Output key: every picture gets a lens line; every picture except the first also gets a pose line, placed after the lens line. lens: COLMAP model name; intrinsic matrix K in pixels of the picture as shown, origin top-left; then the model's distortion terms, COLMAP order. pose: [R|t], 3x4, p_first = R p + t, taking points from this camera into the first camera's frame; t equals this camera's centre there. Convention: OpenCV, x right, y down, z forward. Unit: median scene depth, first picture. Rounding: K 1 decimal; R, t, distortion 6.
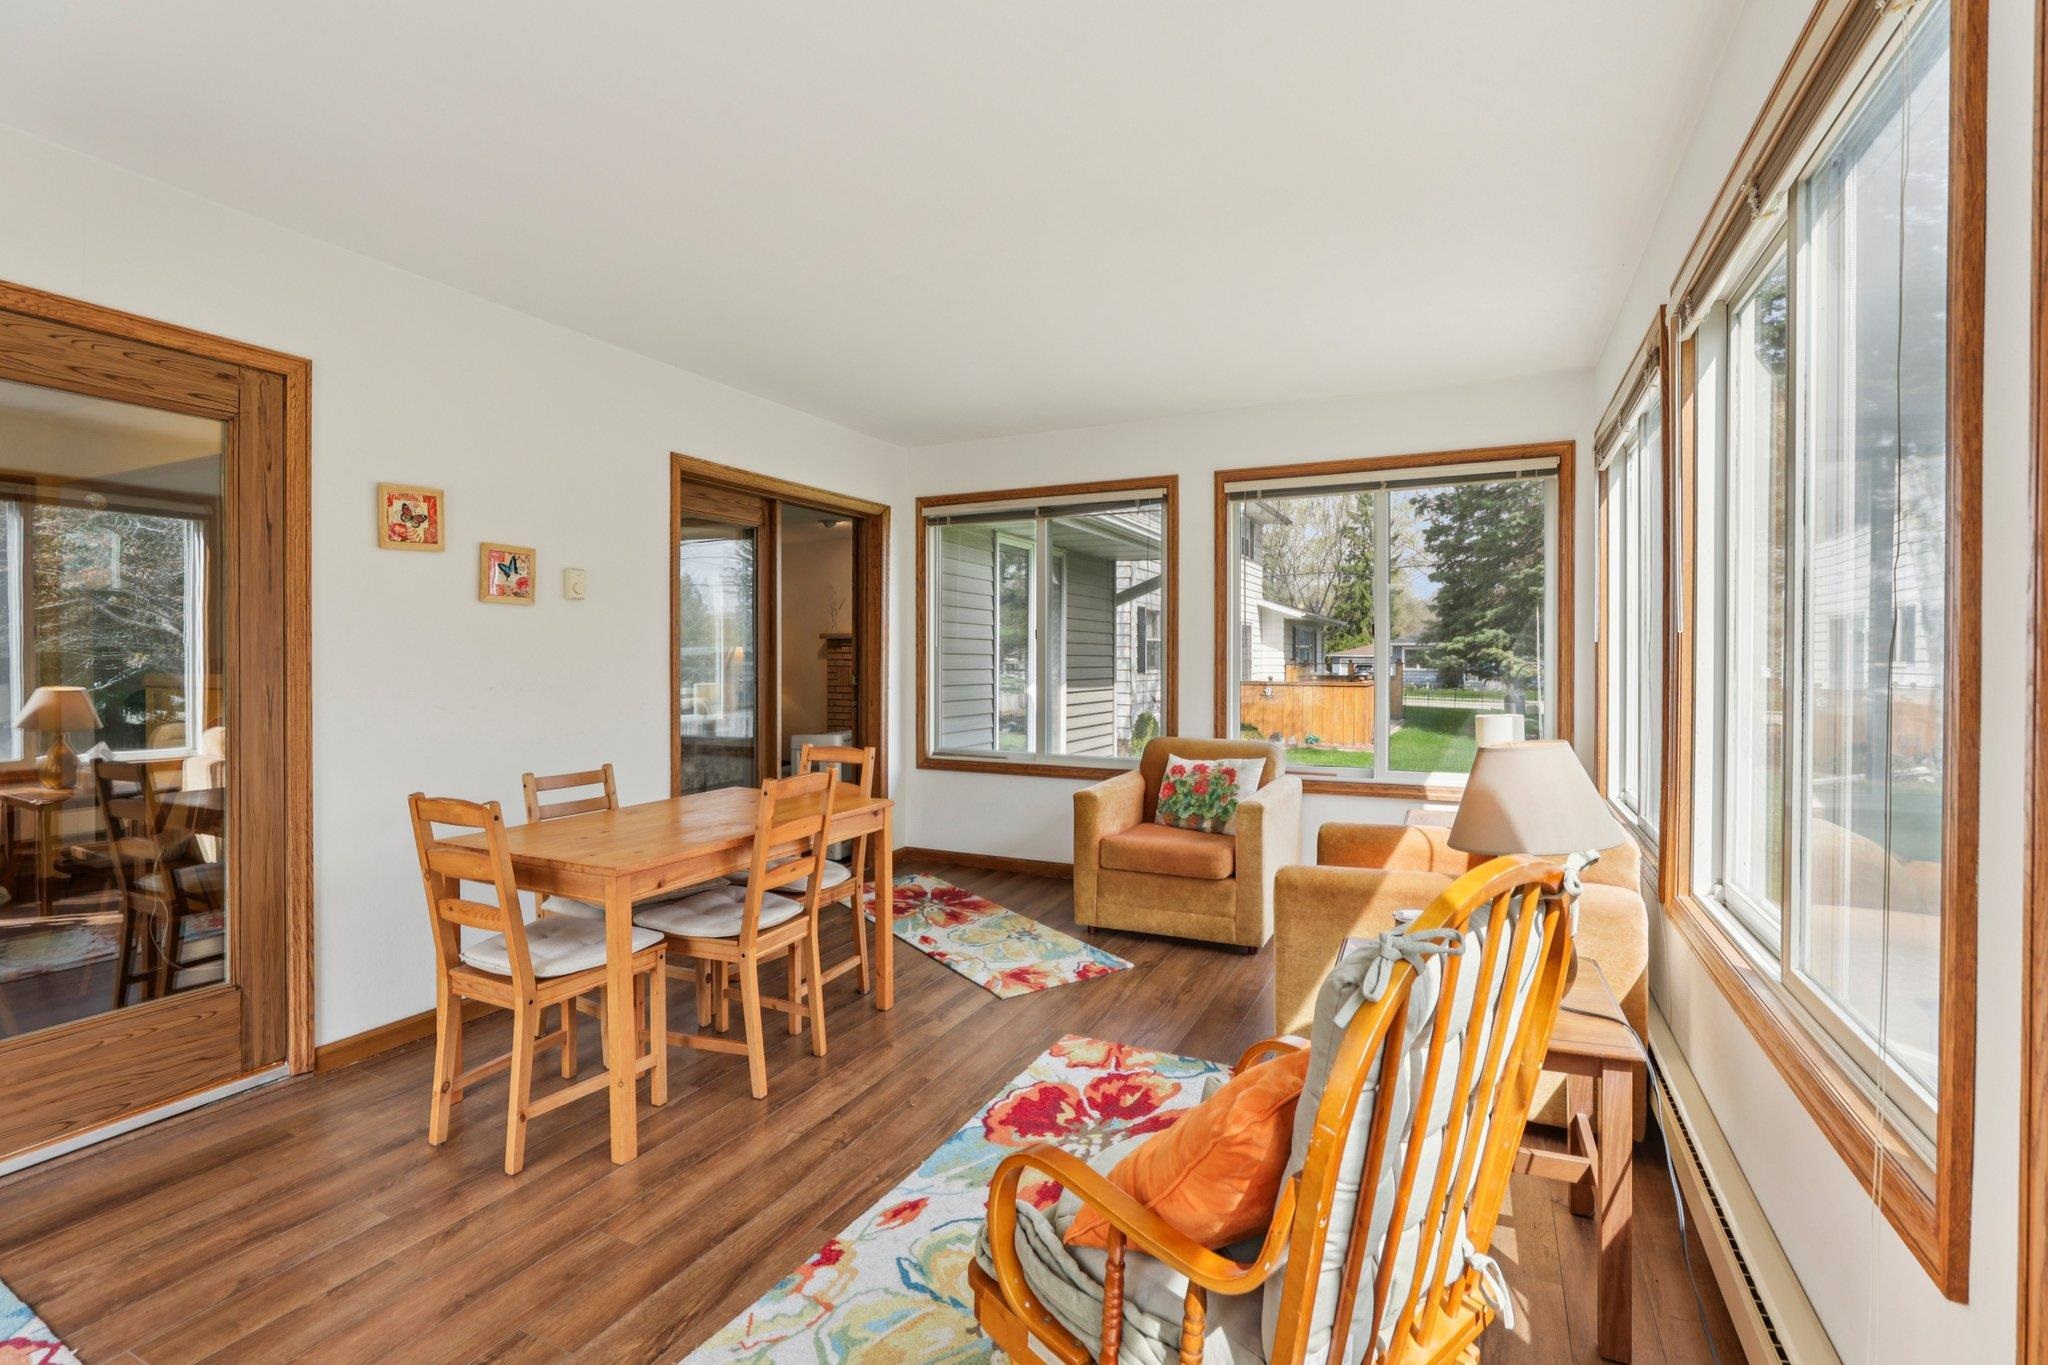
lens RADIAL K [[935.3, 0, 1031.9], [0, 935.3, 663.3], [0, 0, 1]] dist [-0.034740, 0.013076]
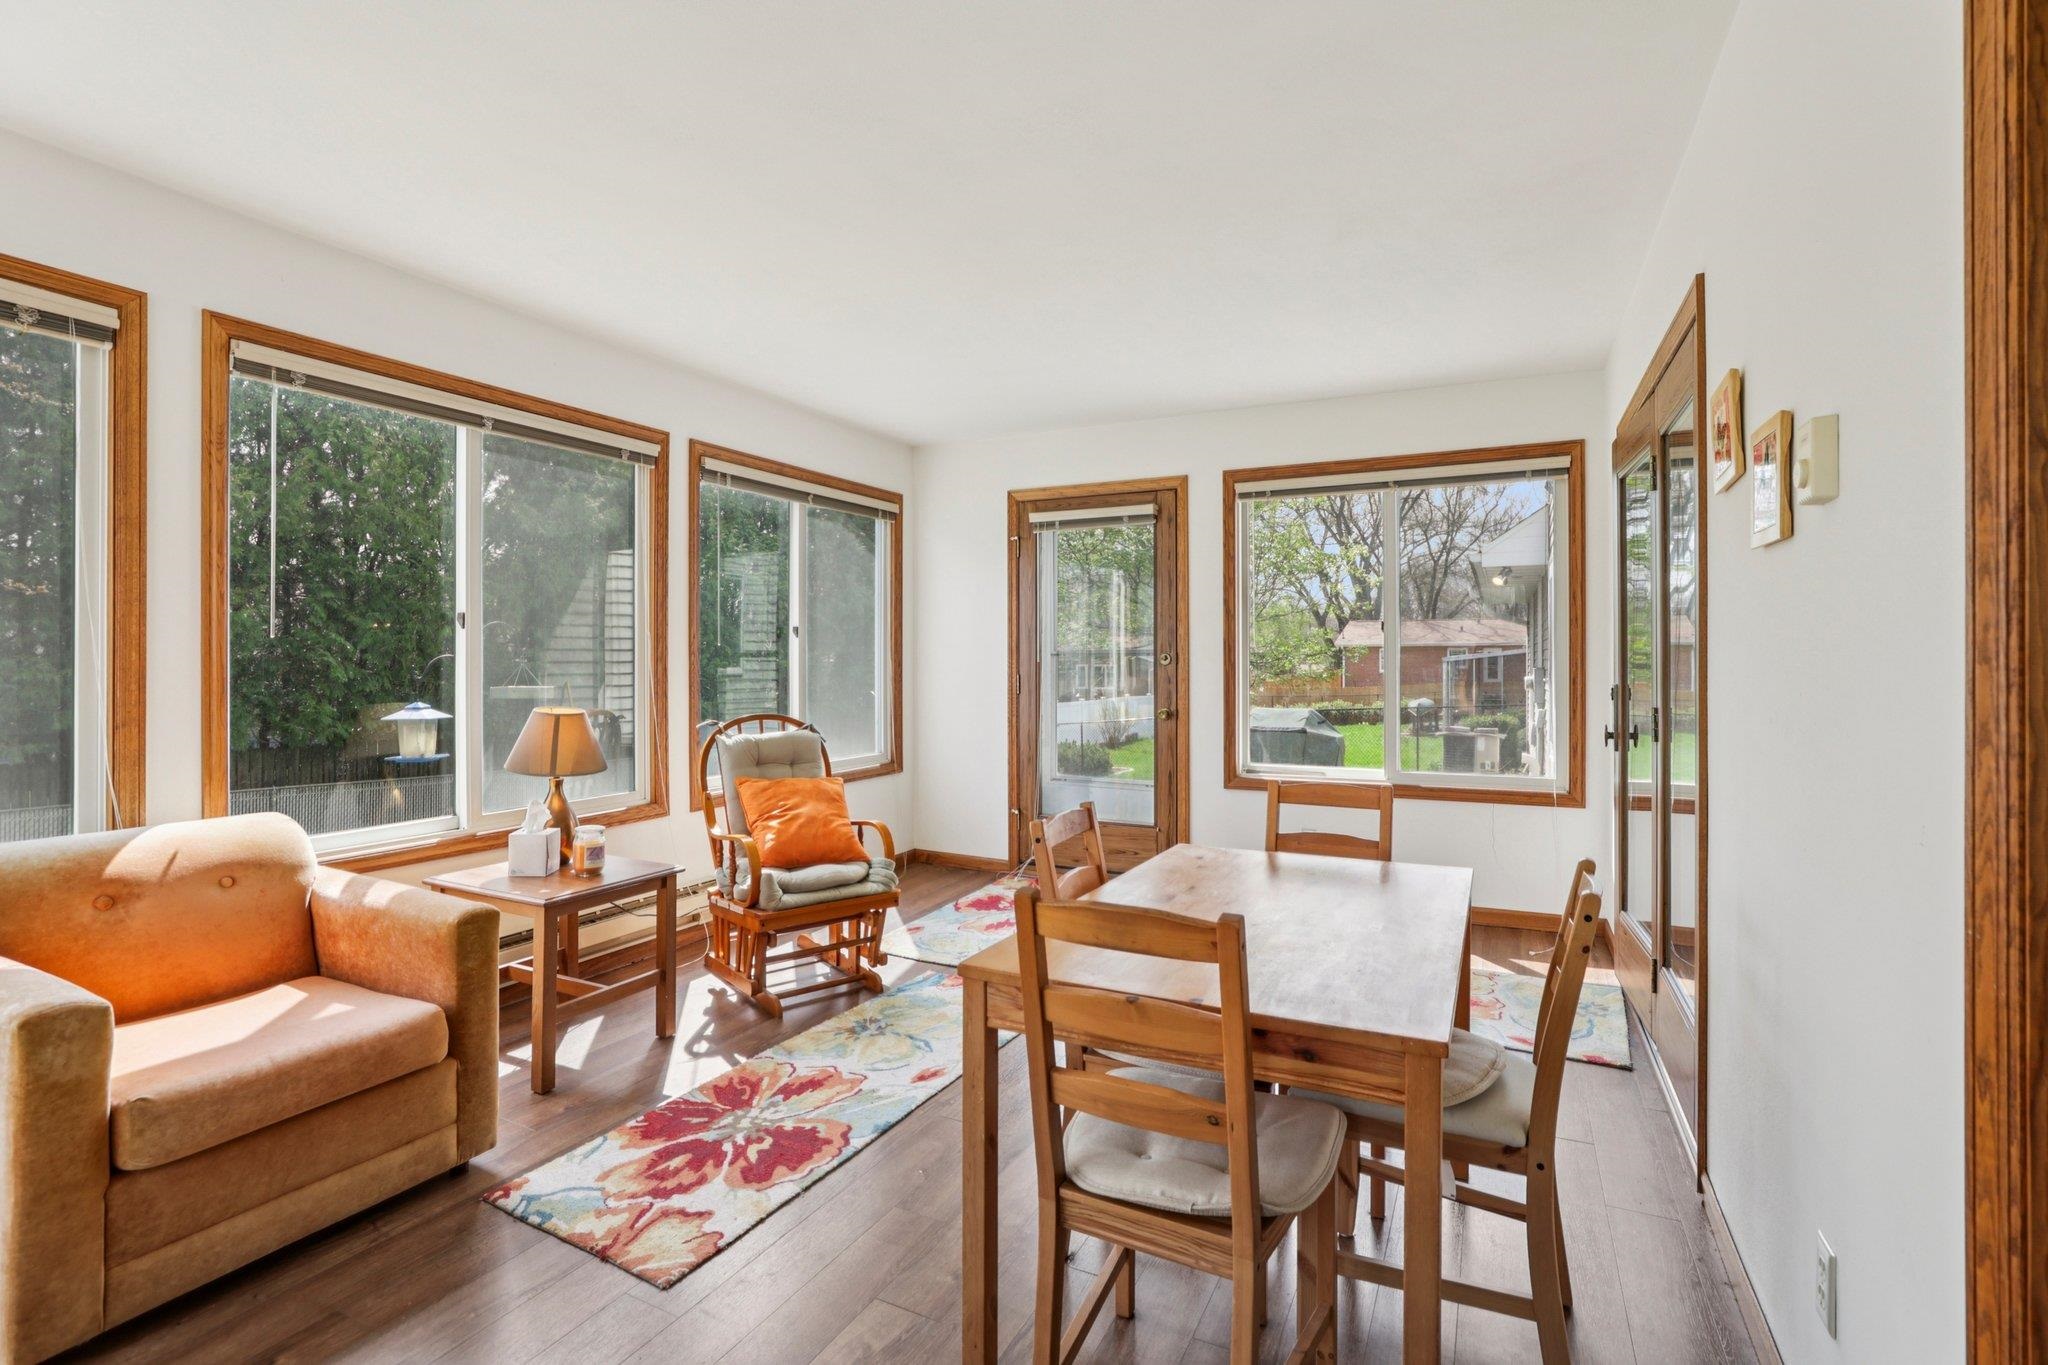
lens RADIAL K [[935.3, 0, 1024.2], [0, 935.3, 659.0], [0, 0, 1]] dist [-0.034740, 0.013076]
pose [[-0.999843, -0.001562, 0.017632, -0.231905], [-0.001458, 0.999982, 0.005882, -0.009721], [-0.017641, 0.005856, -0.999827, 1.813331]]
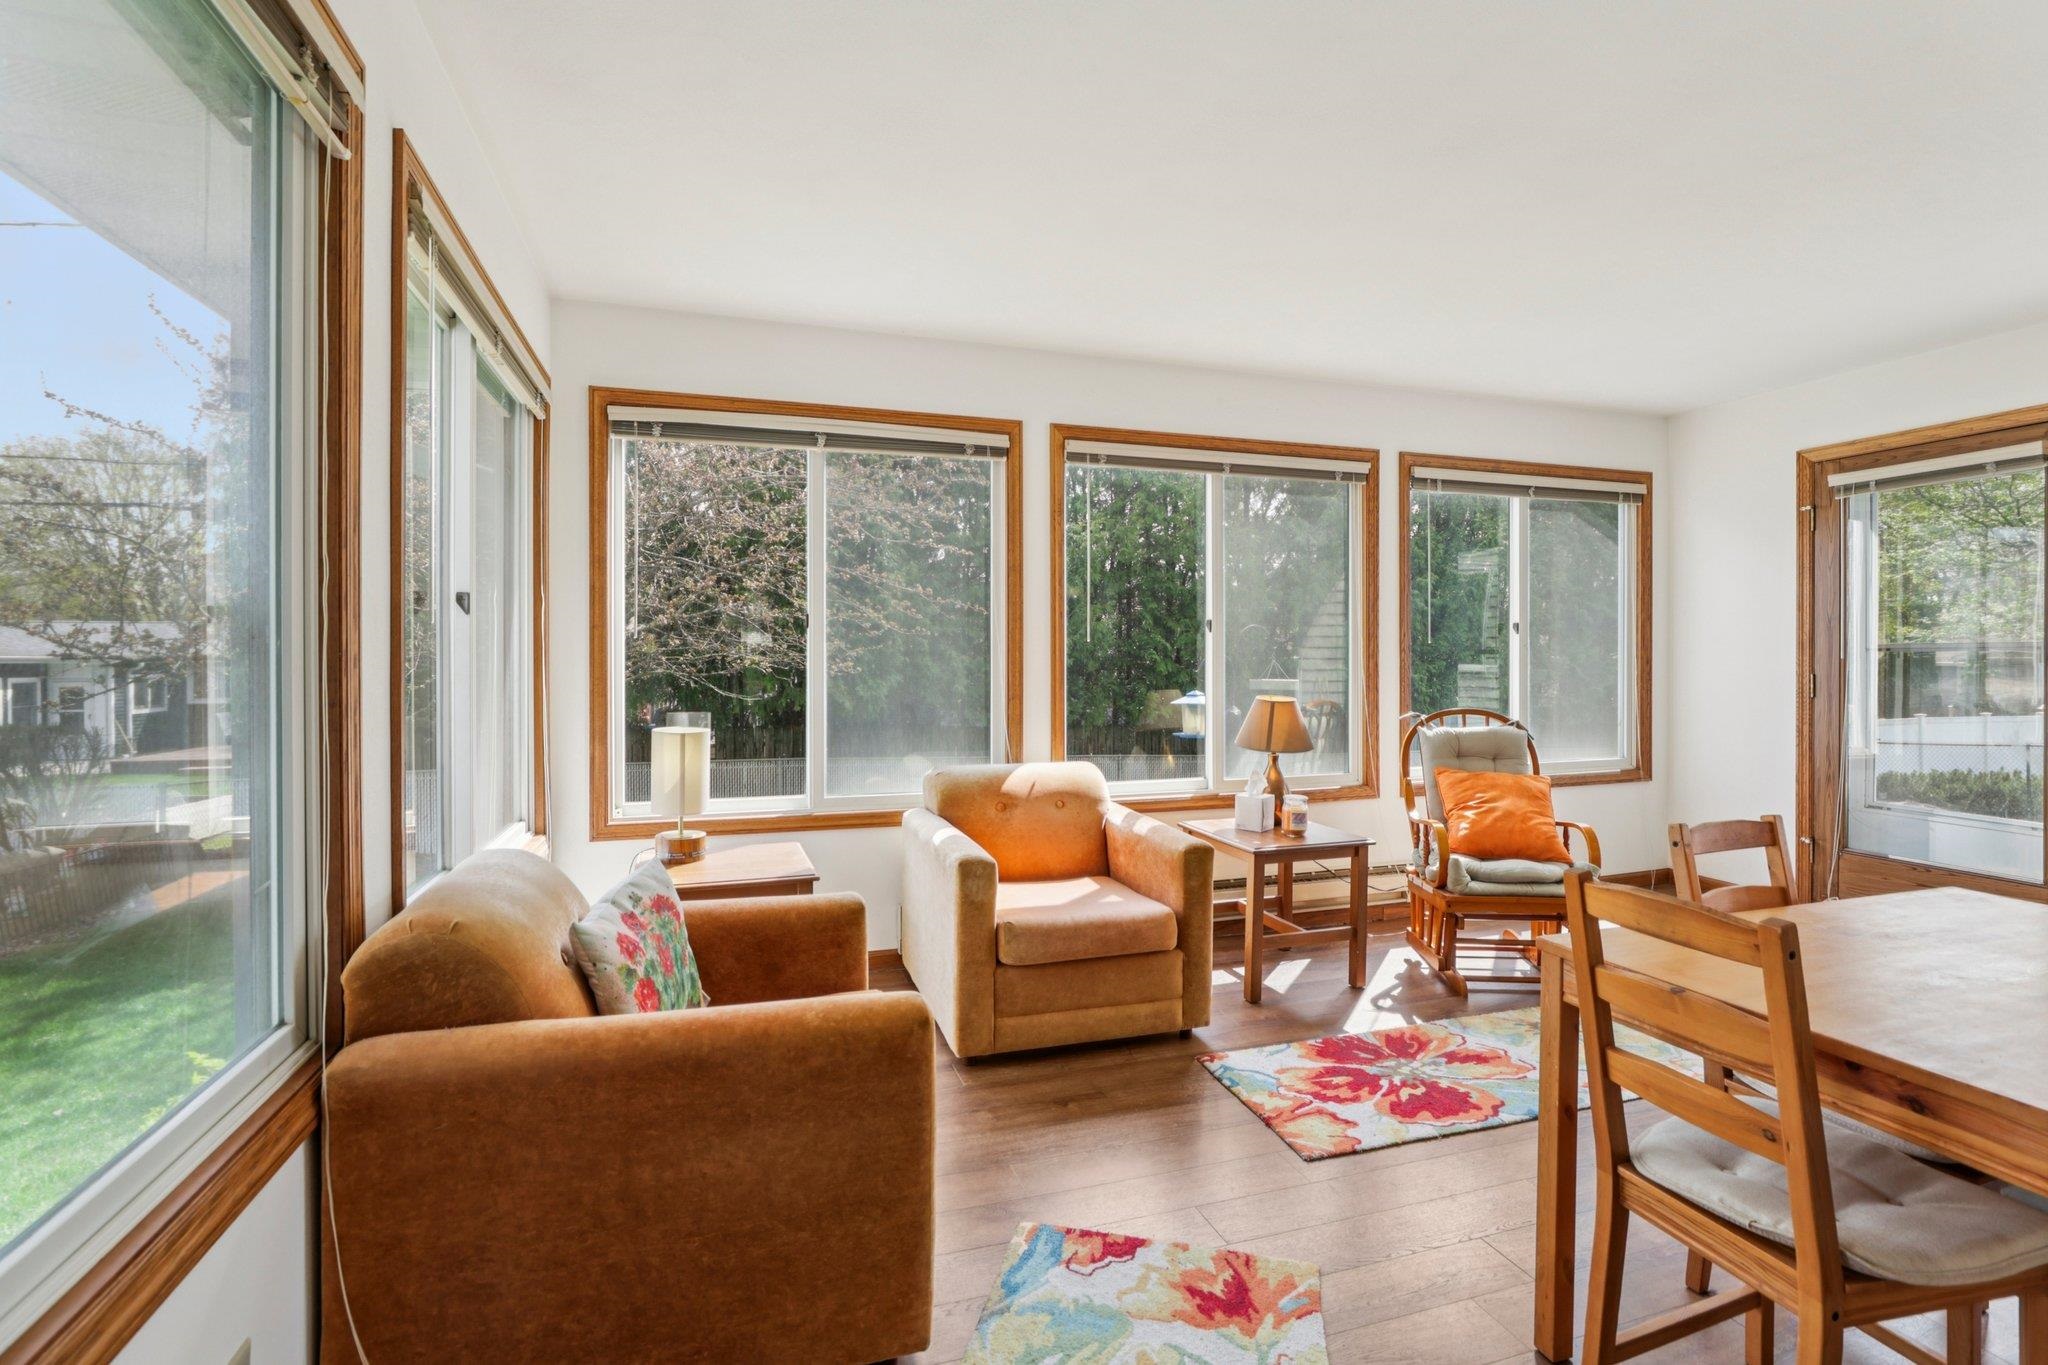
lens RADIAL K [[935.3, 0, 1041.2], [0, 935.3, 666.0], [0, 0, 1]] dist [-0.034740, 0.013076]
pose [[-0.698255, -0.006662, 0.715818, -0.391243], [0.005444, 0.999878, 0.014615, -0.009539], [-0.715828, 0.014102, -0.698134, 1.904392]]
